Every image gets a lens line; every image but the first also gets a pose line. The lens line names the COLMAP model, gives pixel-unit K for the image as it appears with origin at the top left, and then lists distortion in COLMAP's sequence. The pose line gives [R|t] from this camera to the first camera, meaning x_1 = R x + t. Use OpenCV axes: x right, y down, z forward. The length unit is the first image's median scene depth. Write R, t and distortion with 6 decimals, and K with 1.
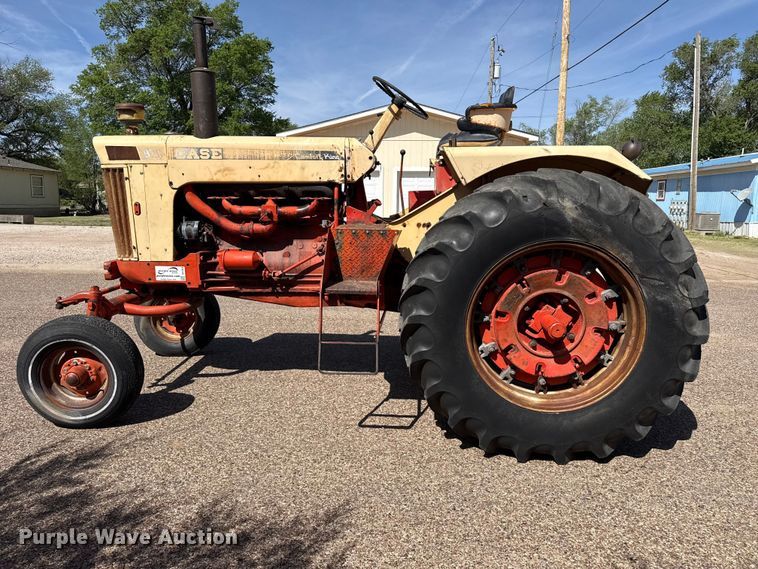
lens RADIAL K [[534.5, 0, 378.3], [0, 534.5, 291.2], [0, 0, 1]] dist [0.052483, -0.066262]
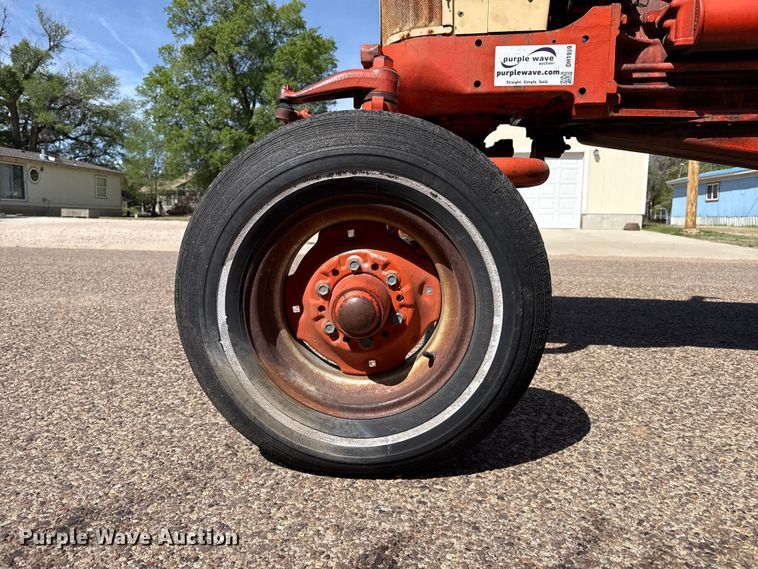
lens RADIAL K [[534.0, 0, 372.9], [0, 534.0, 282.3], [0, 0, 1]] dist [0.014445, -0.017731]
pose [[0.996488, 0.011631, -0.082925, -0.503170], [-0.014907, 0.999128, -0.038998, 0.148478], [0.082400, 0.040097, 0.995792, 0.663811]]
